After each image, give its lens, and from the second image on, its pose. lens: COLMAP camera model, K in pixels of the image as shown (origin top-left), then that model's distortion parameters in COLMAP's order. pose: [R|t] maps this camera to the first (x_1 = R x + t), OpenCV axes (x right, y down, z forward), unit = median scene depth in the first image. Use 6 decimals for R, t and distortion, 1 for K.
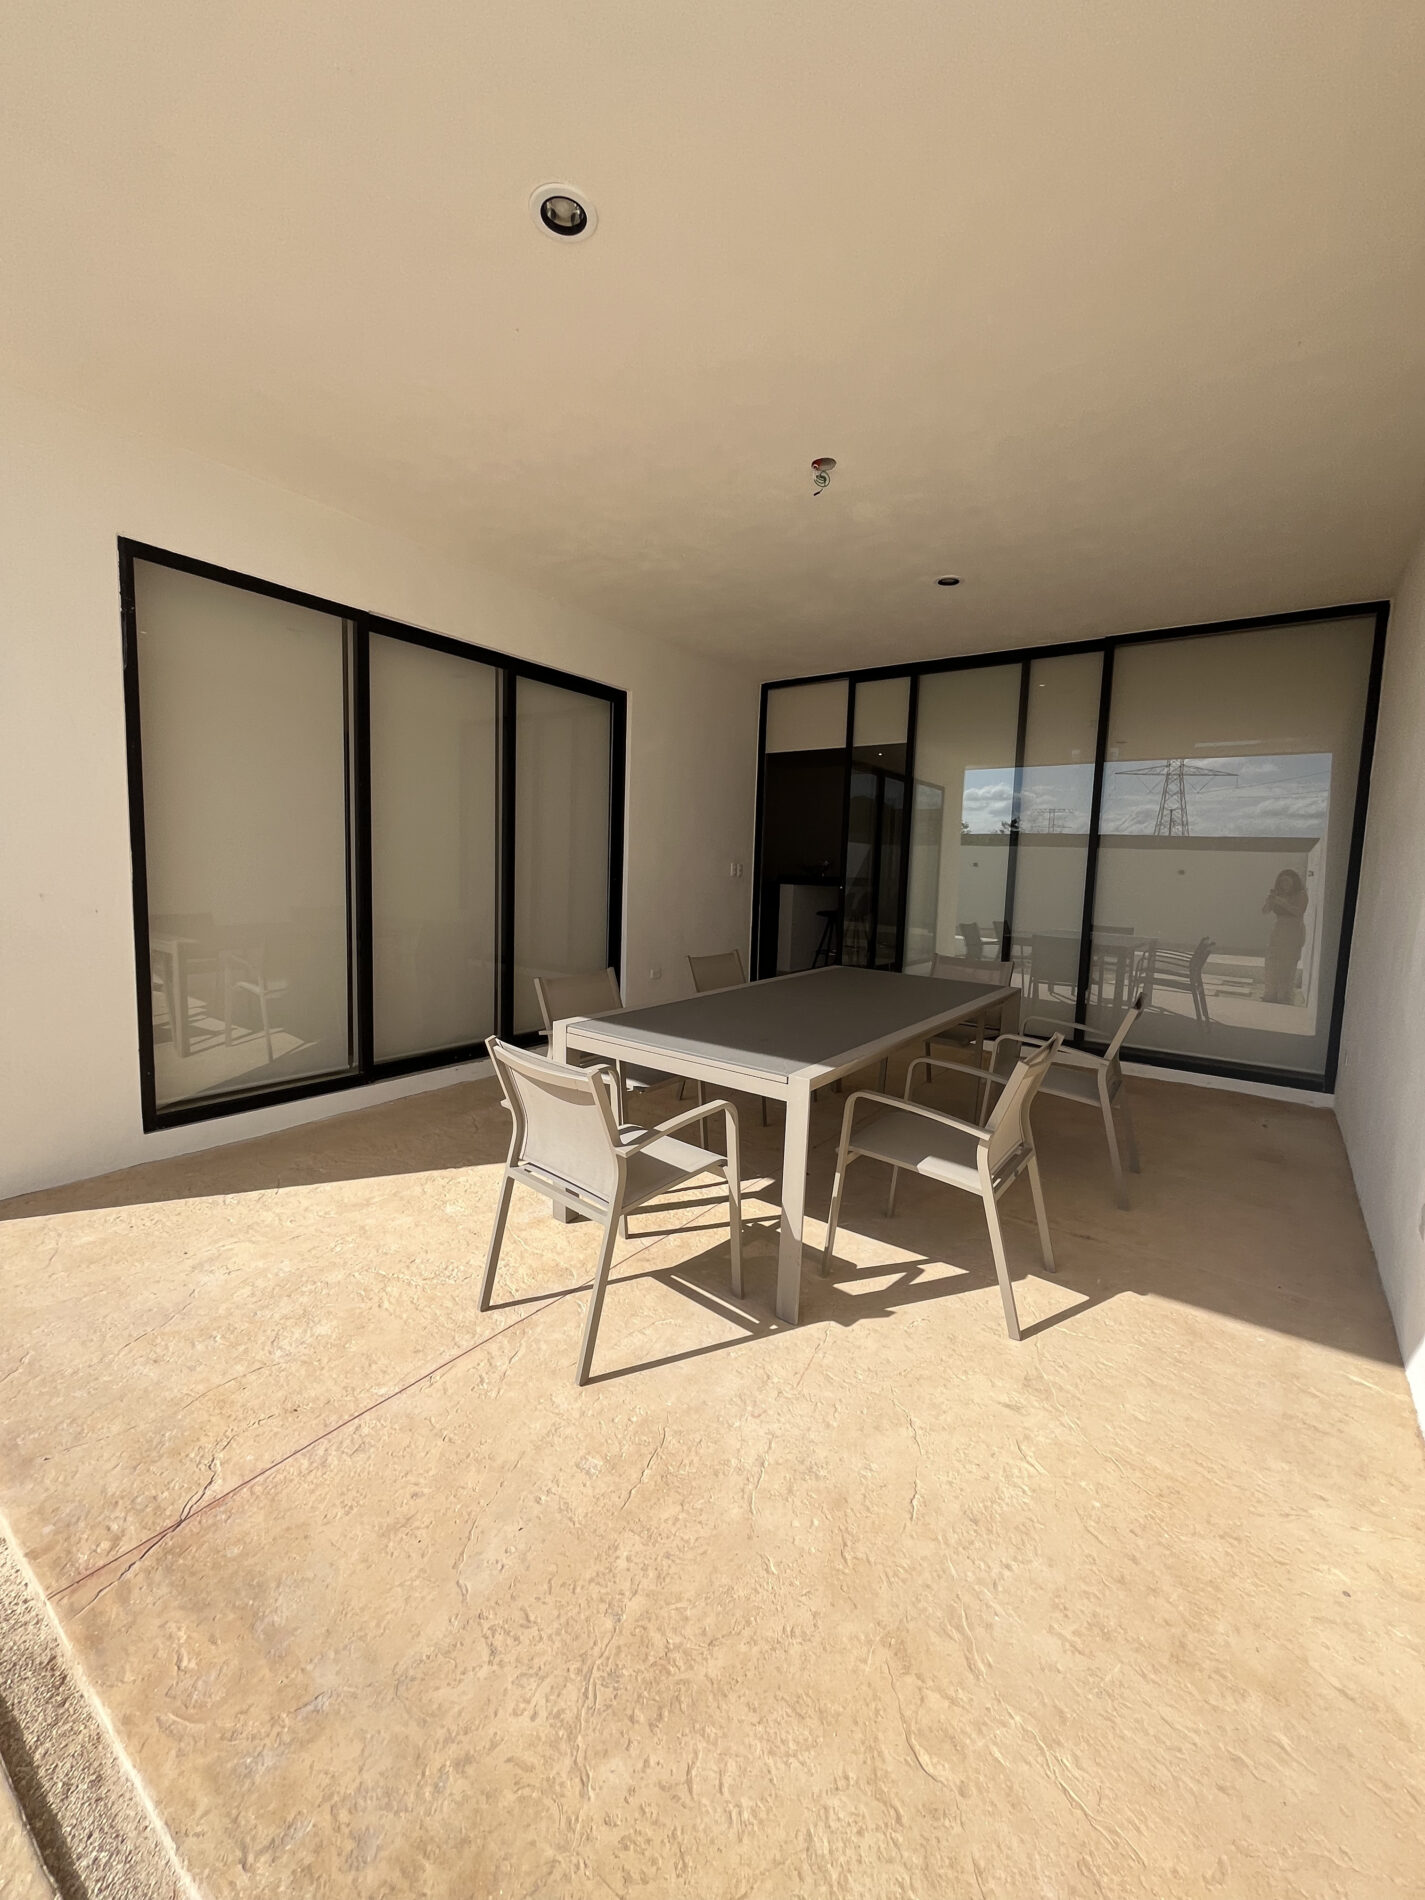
lens RADIAL K [[765.2, 0, 703.4], [0, 765.2, 944.0], [0, 0, 1]] dist [0.000000, 0.000297]
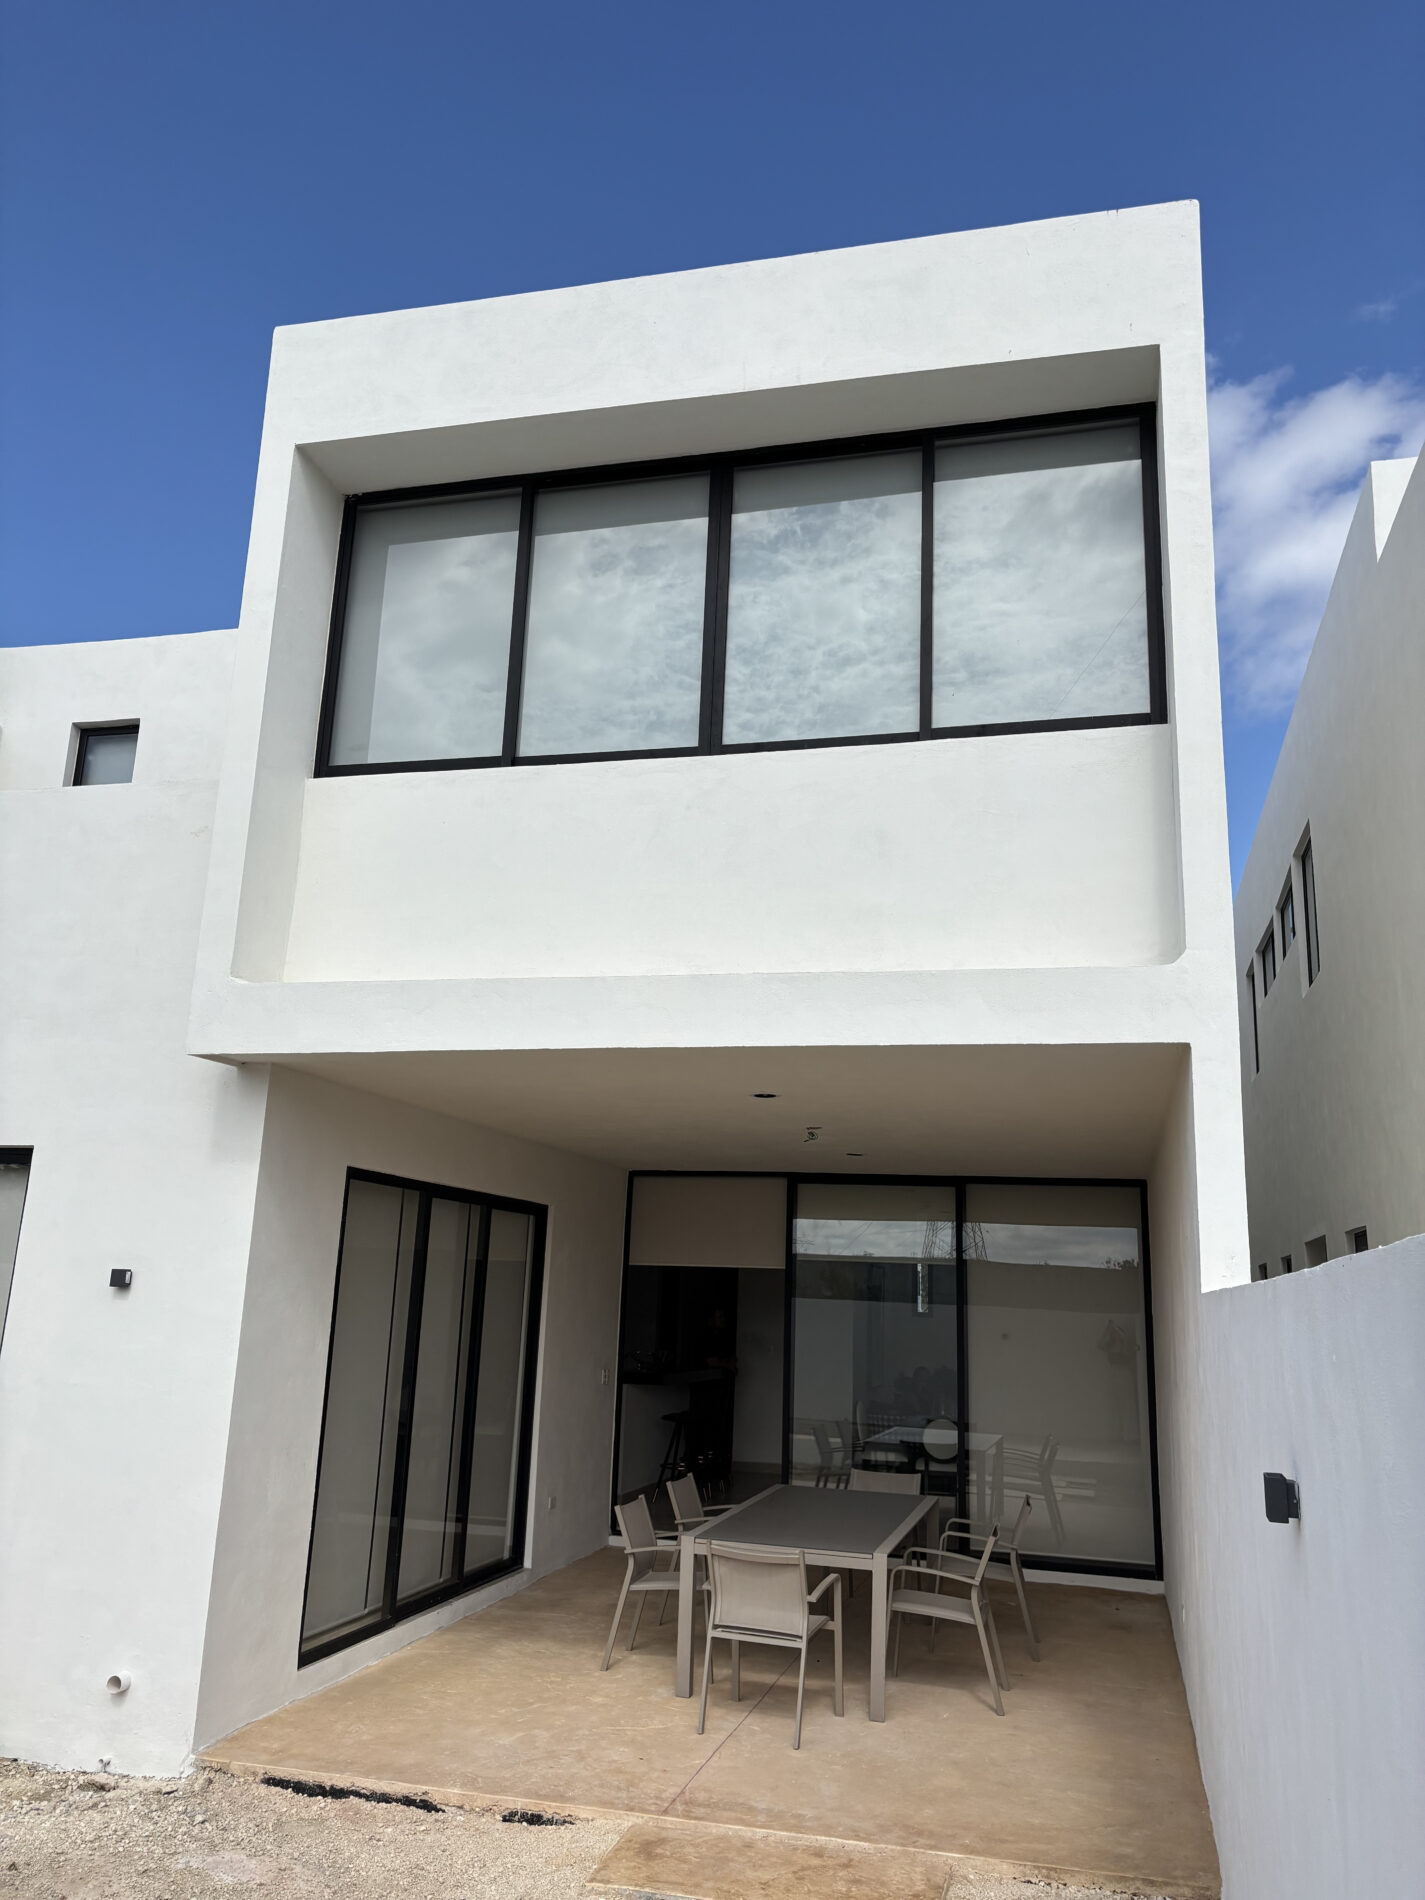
lens RADIAL K [[1432.6, 0, 712.5], [0, 1432.6, 950.0], [0, 0, 1]] dist [0.005436, 0.001965]
pose [[0.929753, 0.088163, 0.357472, -0.701407], [0.031195, 0.948554, -0.315074, -0.051998], [-0.366860, 0.304093, 0.879171, -0.988887]]
